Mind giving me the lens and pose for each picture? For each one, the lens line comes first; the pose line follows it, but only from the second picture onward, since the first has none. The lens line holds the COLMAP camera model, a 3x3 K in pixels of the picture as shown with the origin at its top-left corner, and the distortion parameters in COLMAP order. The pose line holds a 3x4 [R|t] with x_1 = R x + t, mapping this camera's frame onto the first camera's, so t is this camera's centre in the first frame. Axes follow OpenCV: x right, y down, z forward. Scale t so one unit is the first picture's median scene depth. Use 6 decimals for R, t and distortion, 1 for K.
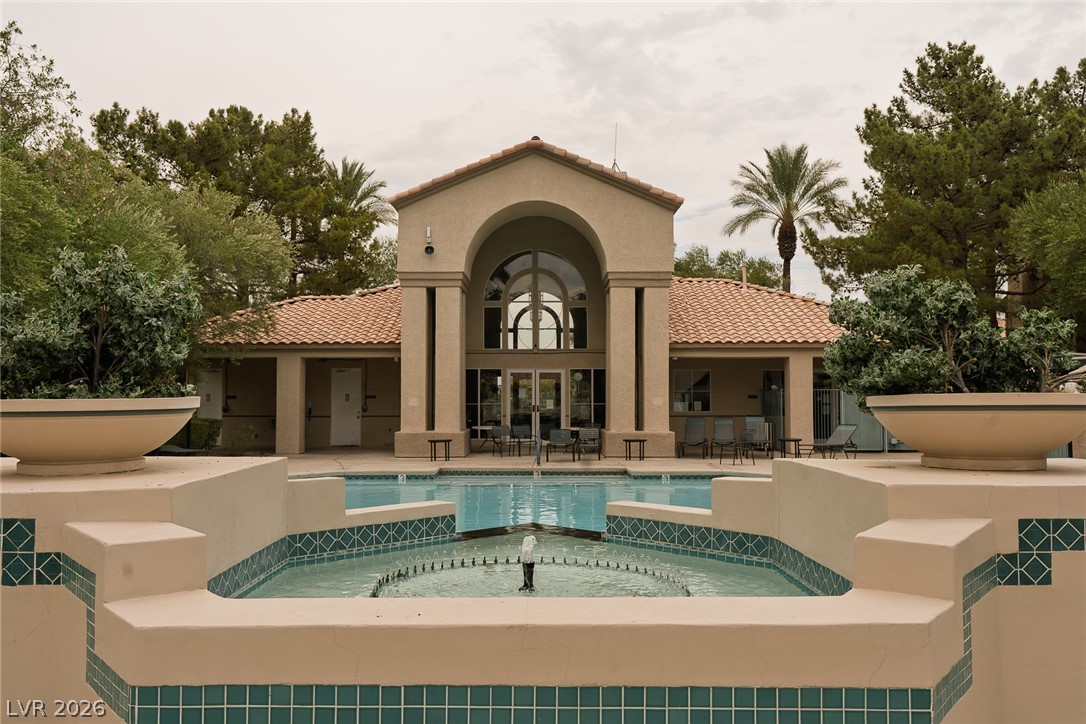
lens RADIAL K [[909.0, 0, 542.6], [0, 909.0, 349.3], [0, 0, 1]] dist [-0.003113, 0.005927]
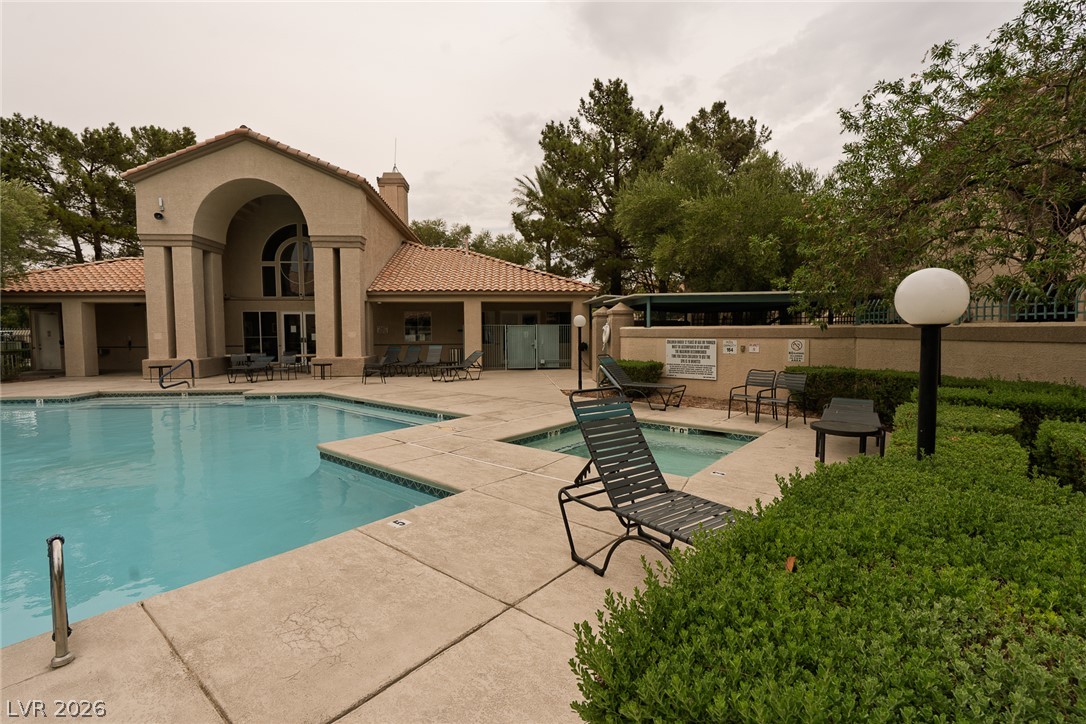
lens RADIAL K [[497.0, 0, 543.5], [0, 497.0, 355.0], [0, 0, 1]] dist [-0.002315, 0.001686]
pose [[0.996715, -0.009506, 0.080432, 0.345309], [0.001230, 0.994750, 0.102330, 0.012733], [-0.080982, -0.101895, 0.991493, 0.247697]]
